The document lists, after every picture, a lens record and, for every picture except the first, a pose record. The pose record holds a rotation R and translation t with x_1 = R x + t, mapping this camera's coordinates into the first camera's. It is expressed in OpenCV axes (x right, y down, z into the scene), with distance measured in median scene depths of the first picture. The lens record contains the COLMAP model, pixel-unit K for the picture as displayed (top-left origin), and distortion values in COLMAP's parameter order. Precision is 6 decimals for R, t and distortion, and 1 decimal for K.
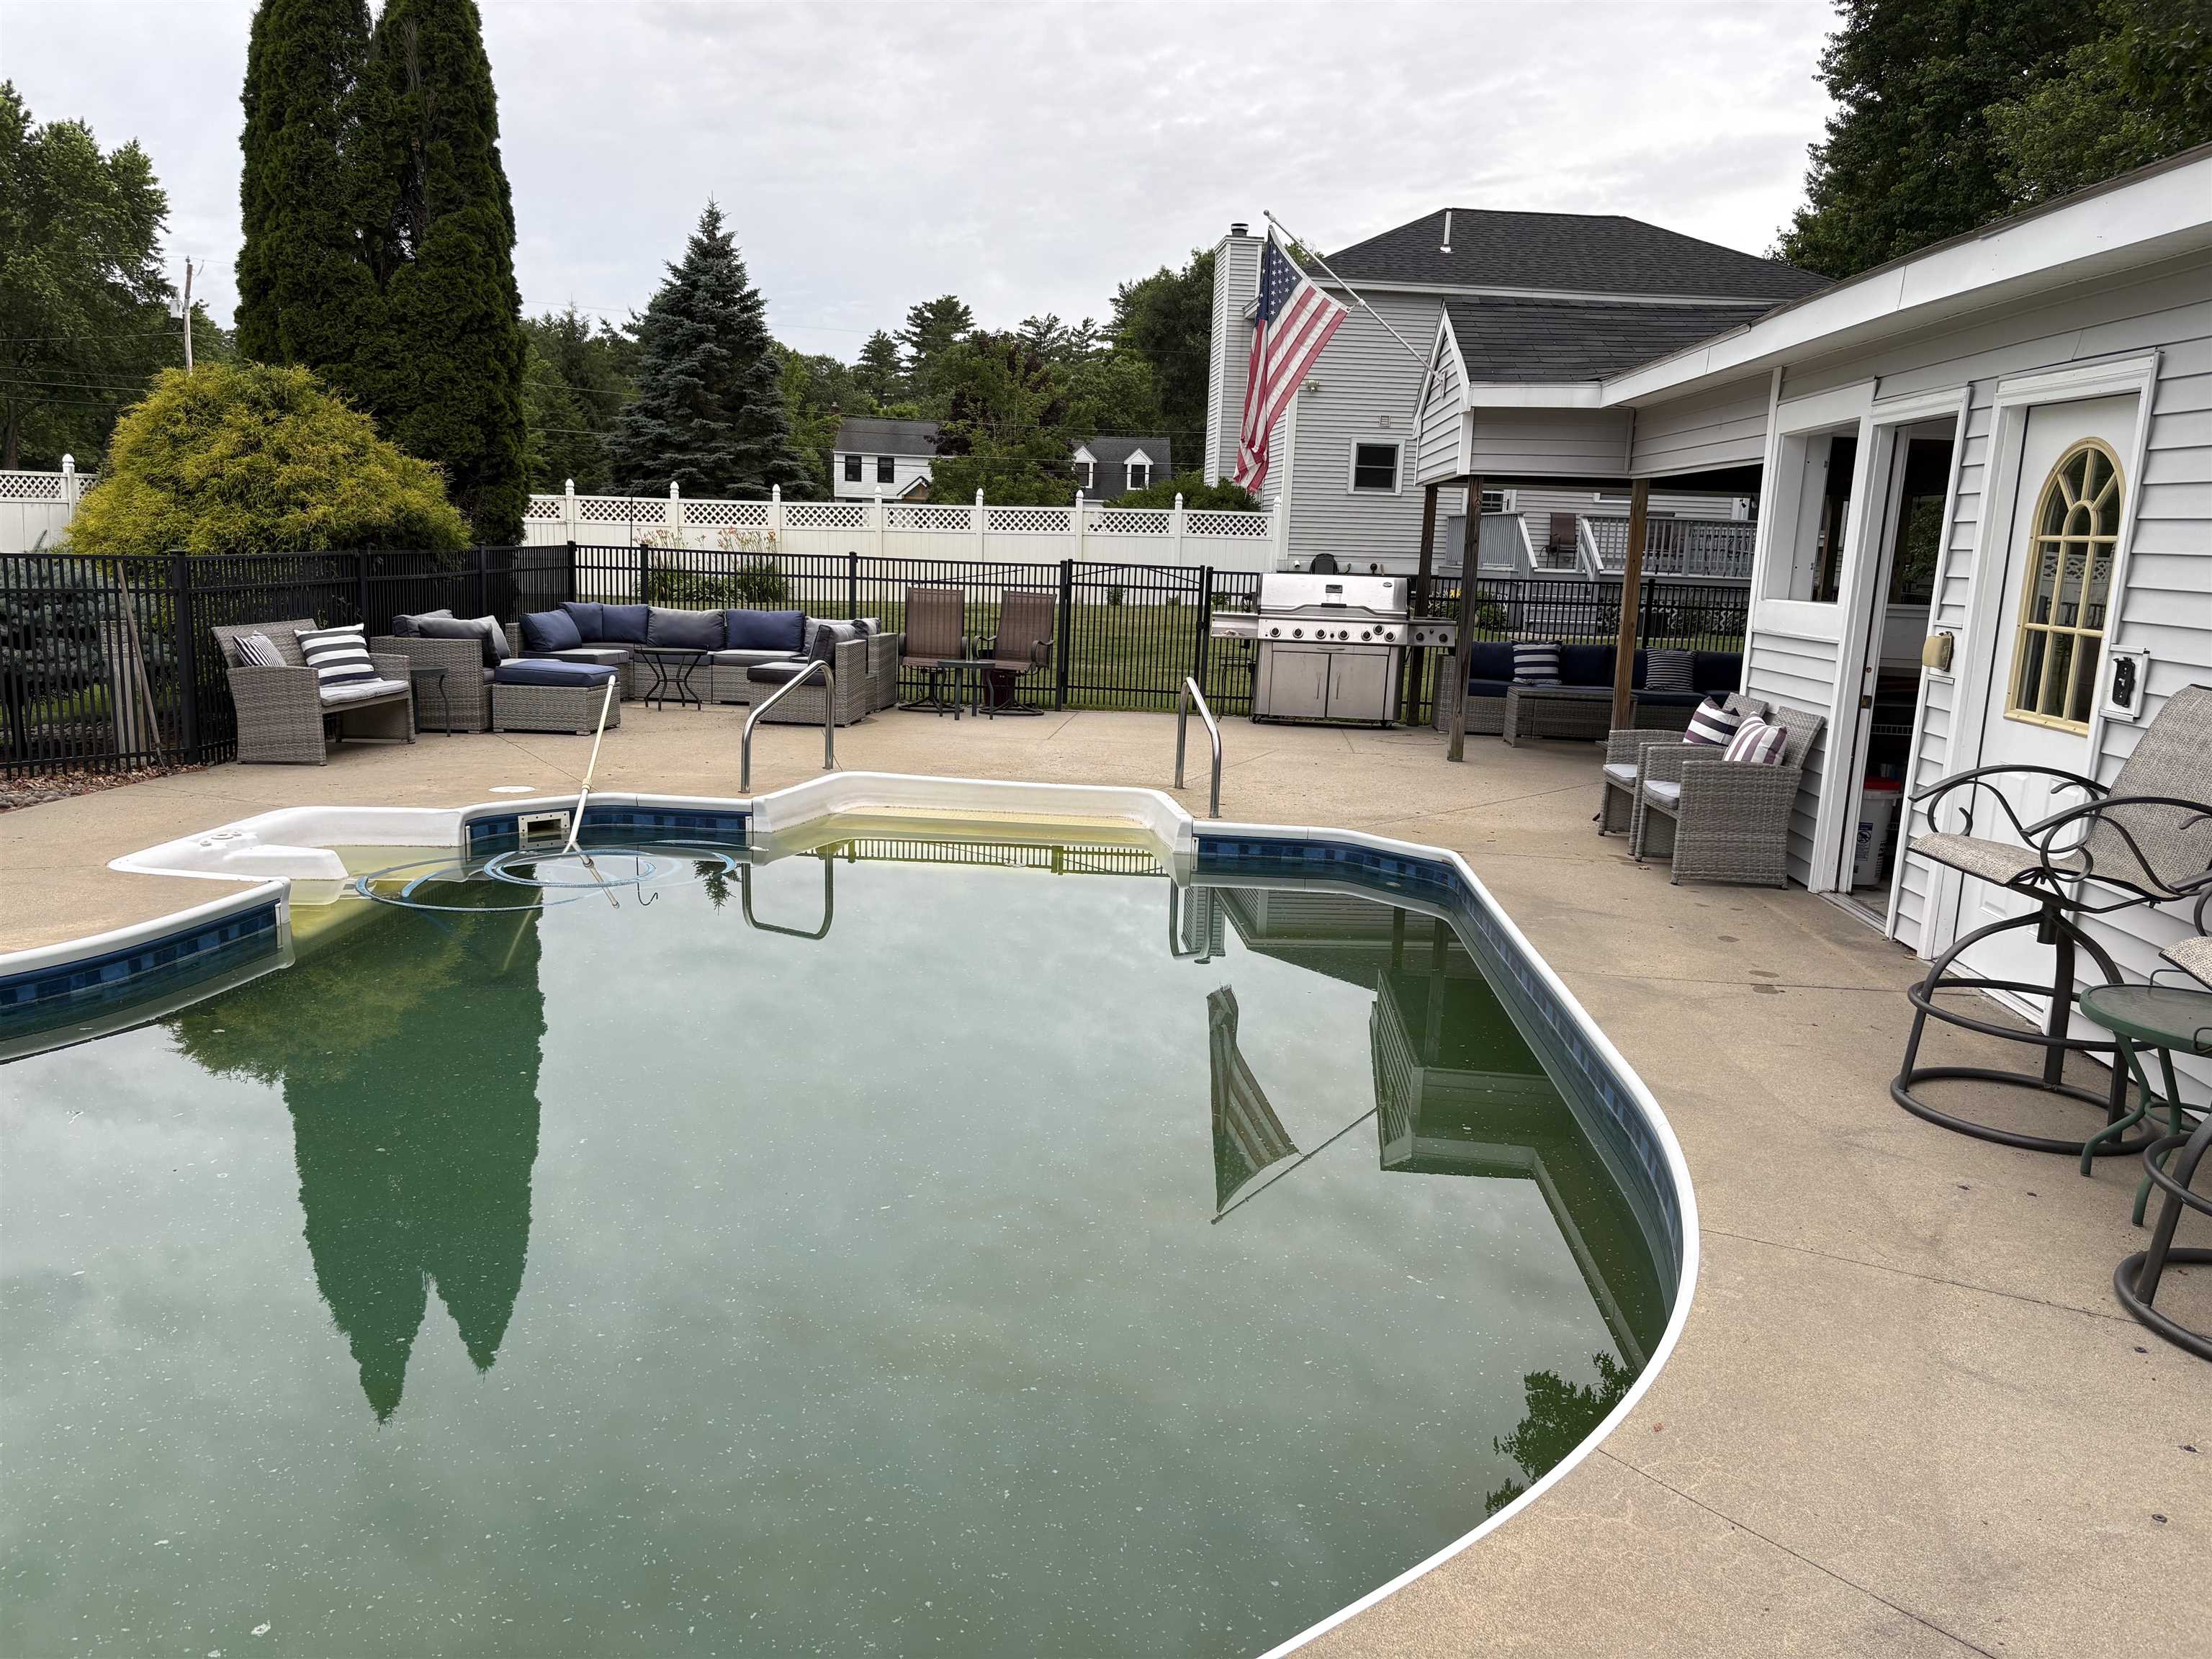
lens RADIAL K [[1626.7, 0, 1100.8], [0, 1626.7, 824.1], [0, 0, 1]] dist [0.041029, -0.061459]
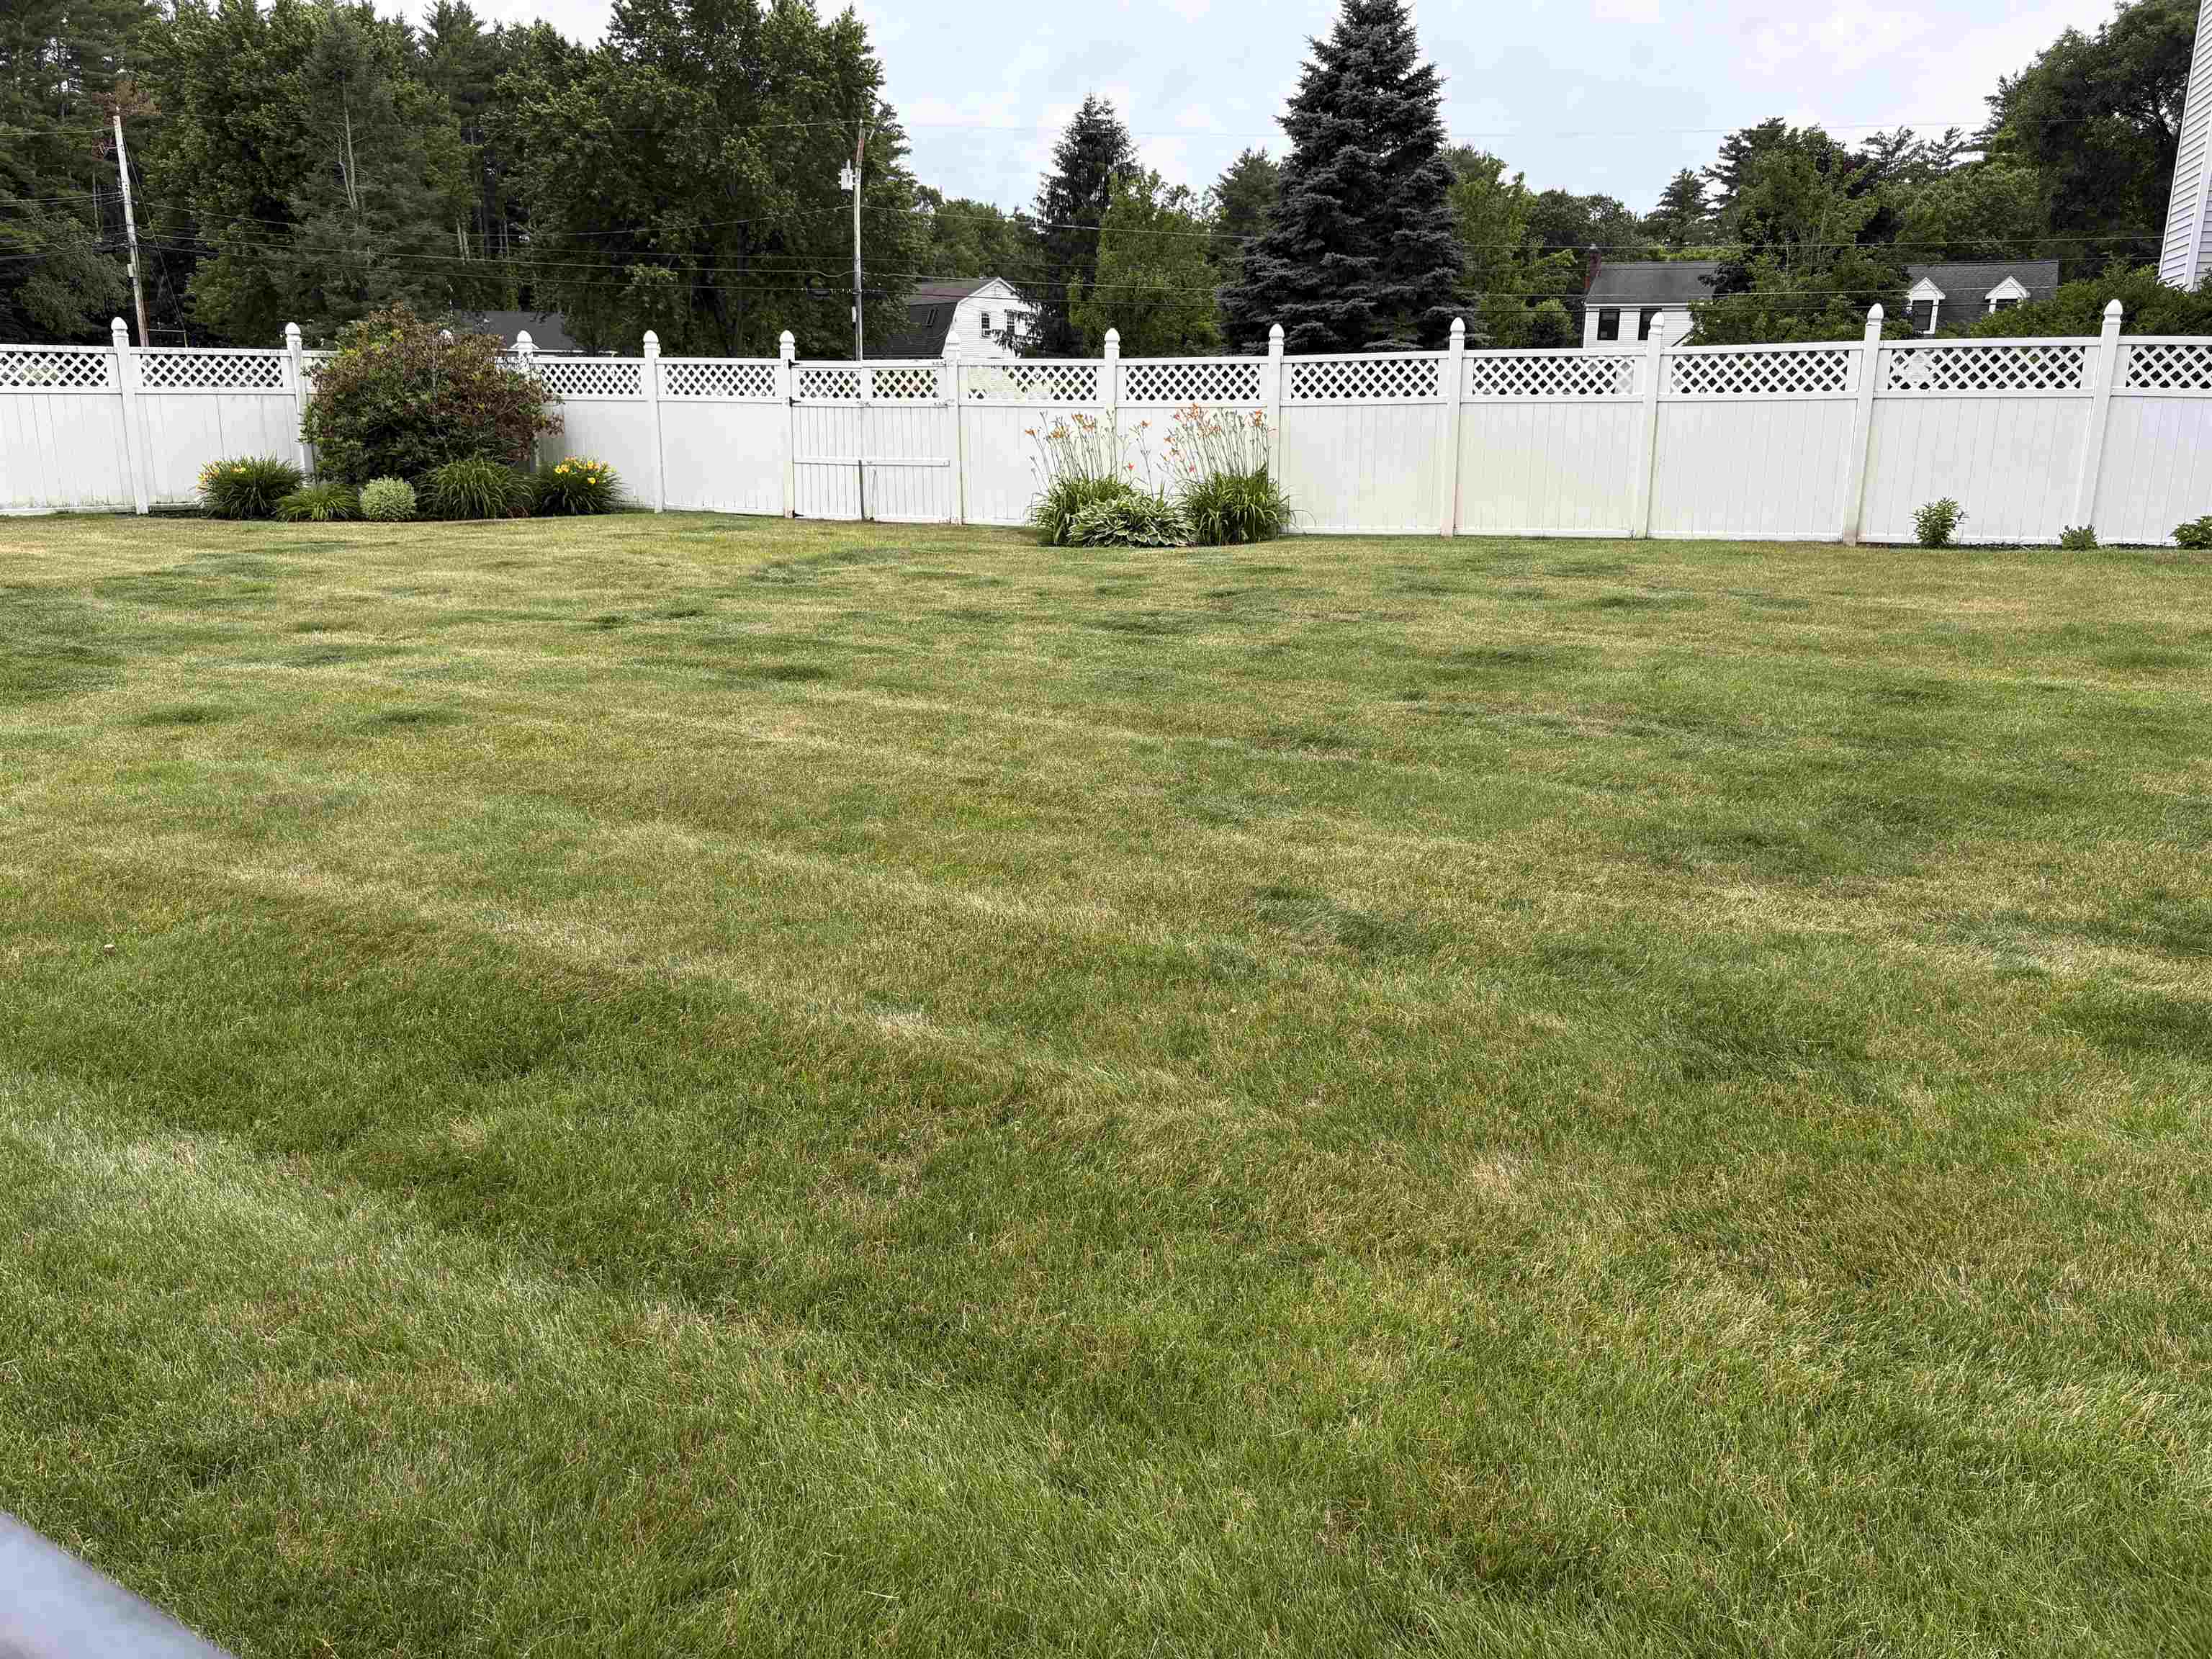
lens RADIAL K [[1626.7, 0, 1100.8], [0, 1626.7, 824.1], [0, 0, 1]] dist [0.041029, -0.061459]
pose [[0.893968, 0.086921, -0.439620, 0.003632], [-0.054861, 0.994857, 0.085141, -0.034797], [0.444759, -0.051995, 0.894140, 0.197370]]
